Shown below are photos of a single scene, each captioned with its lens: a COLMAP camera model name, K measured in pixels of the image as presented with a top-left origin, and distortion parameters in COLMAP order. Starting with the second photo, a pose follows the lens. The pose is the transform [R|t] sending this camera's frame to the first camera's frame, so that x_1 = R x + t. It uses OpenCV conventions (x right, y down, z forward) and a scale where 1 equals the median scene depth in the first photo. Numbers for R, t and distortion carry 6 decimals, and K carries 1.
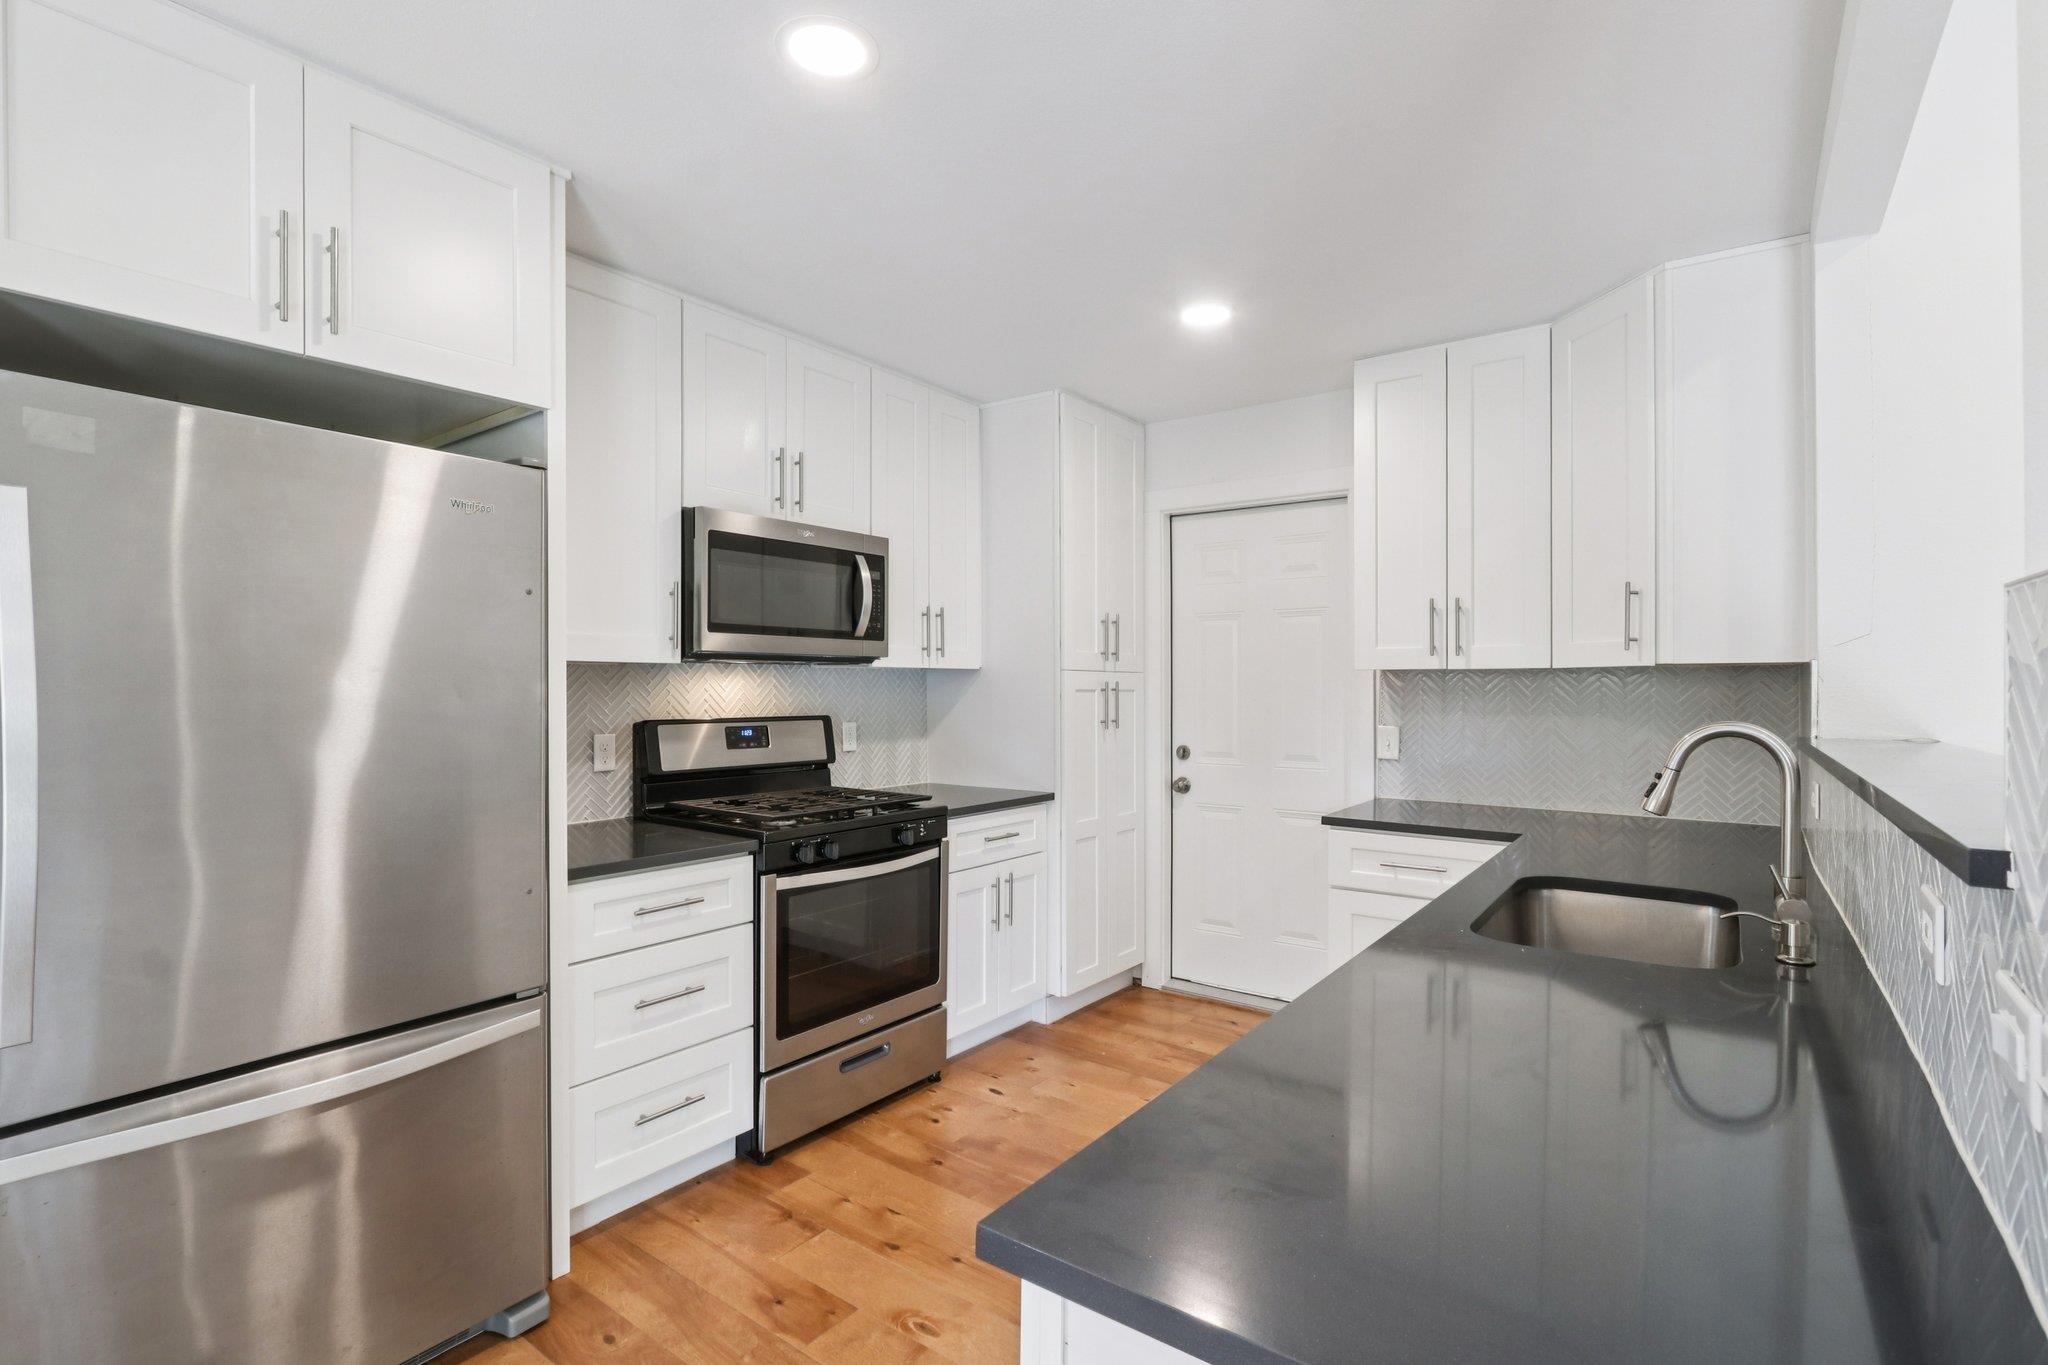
lens RADIAL K [[940.8, 0, 989.0], [0, 940.8, 694.4], [0, 0, 1]] dist [-0.019945, 0.001827]
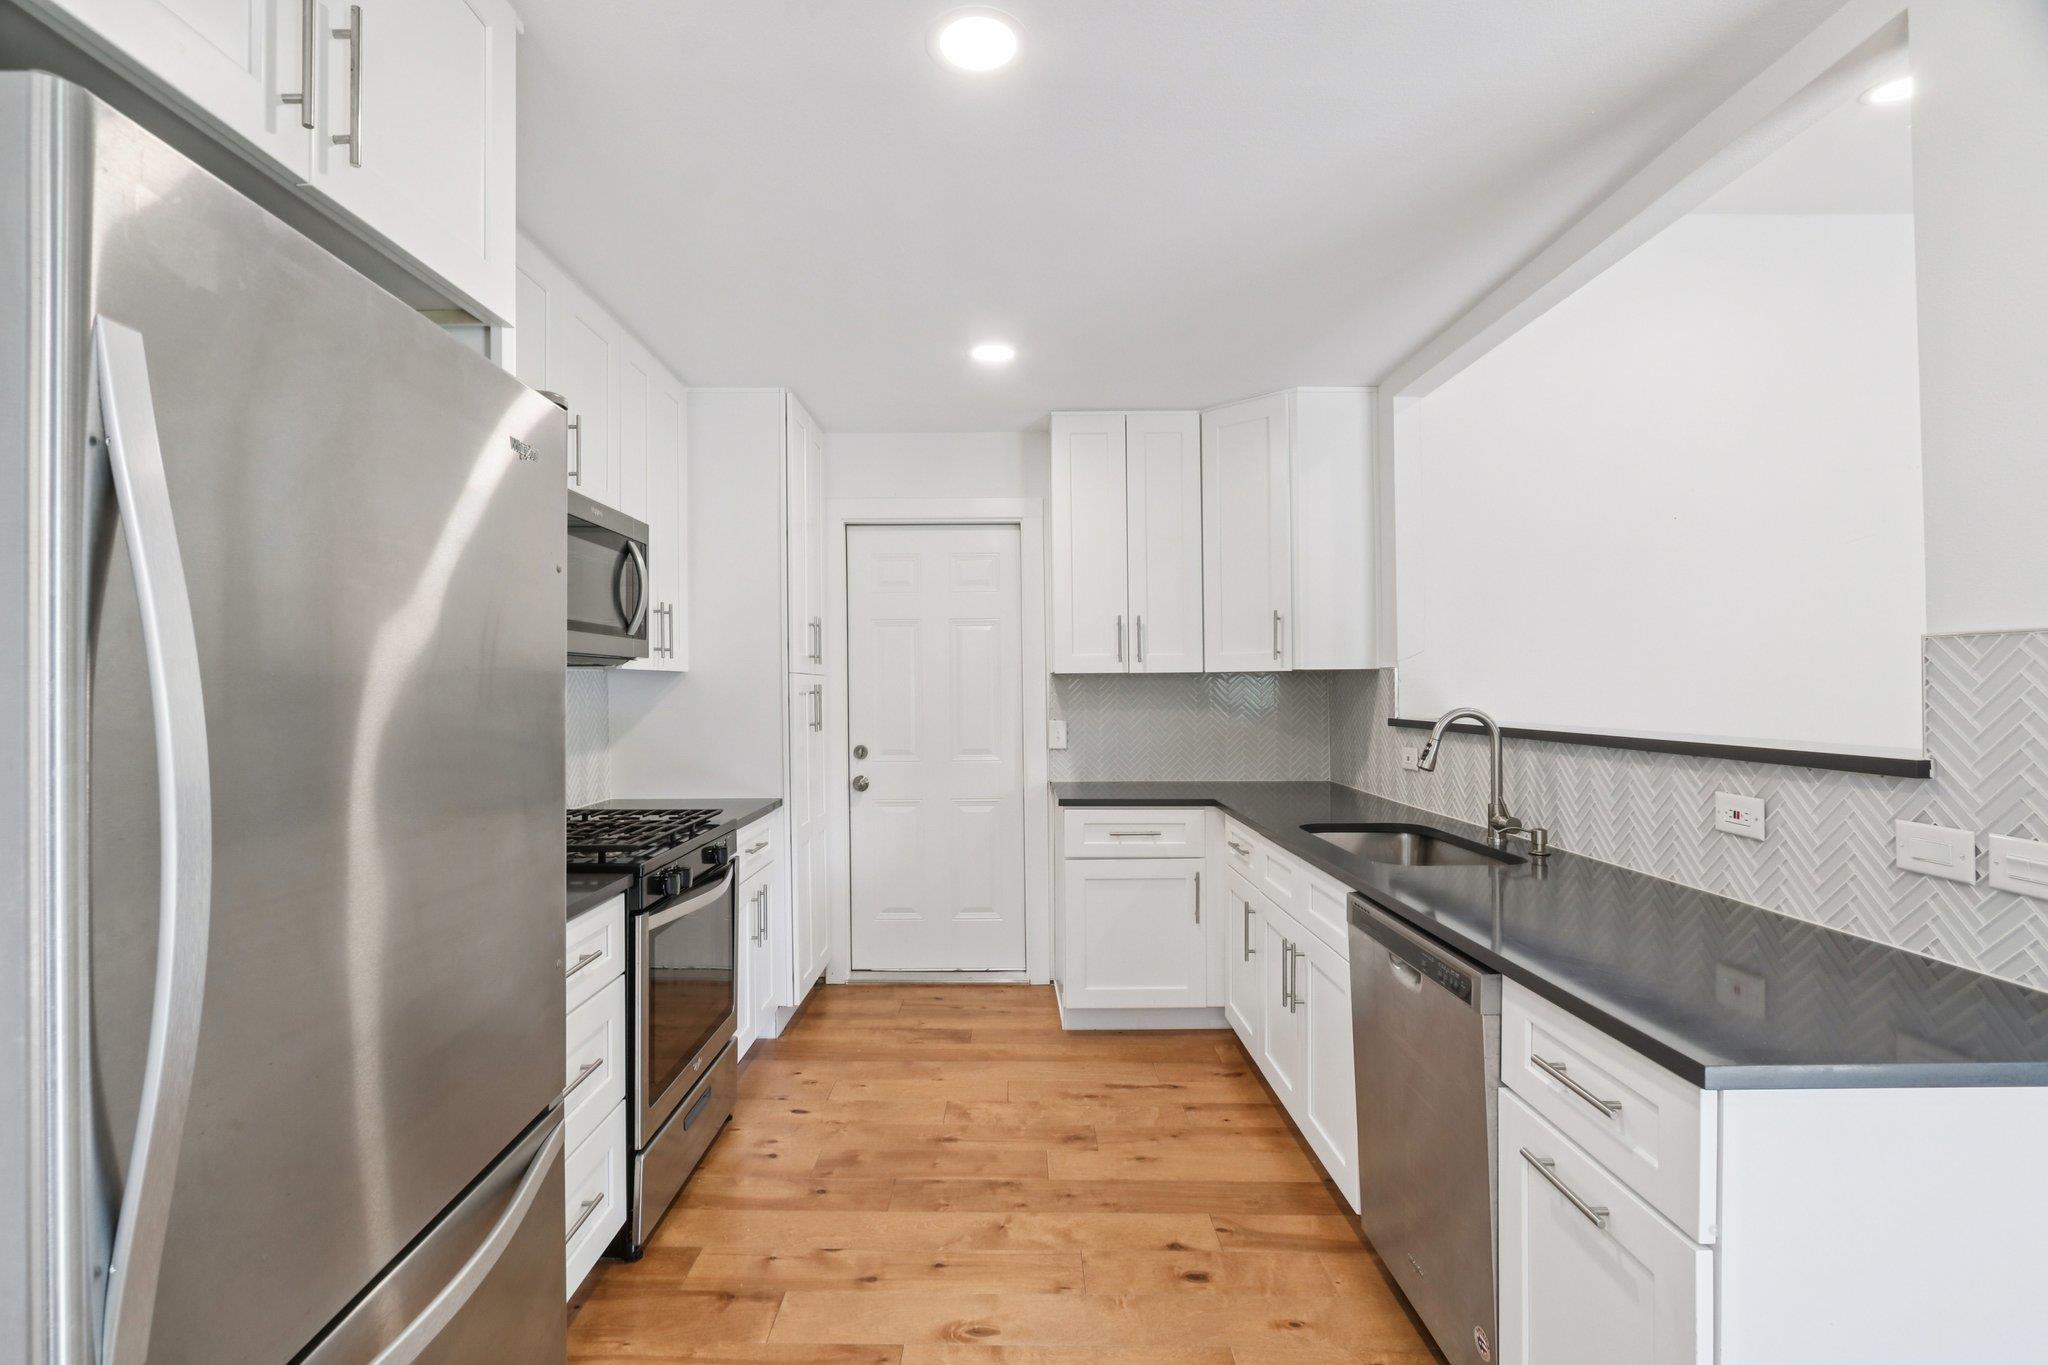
lens RADIAL K [[940.8, 0, 989.3], [0, 940.8, 684.6], [0, 0, 1]] dist [-0.019945, 0.001827]
pose [[0.799511, -0.004080, 0.600638, -0.423268], [0.010495, 0.999919, -0.007176, -0.004699], [-0.600560, 0.012041, 0.799489, 0.116874]]
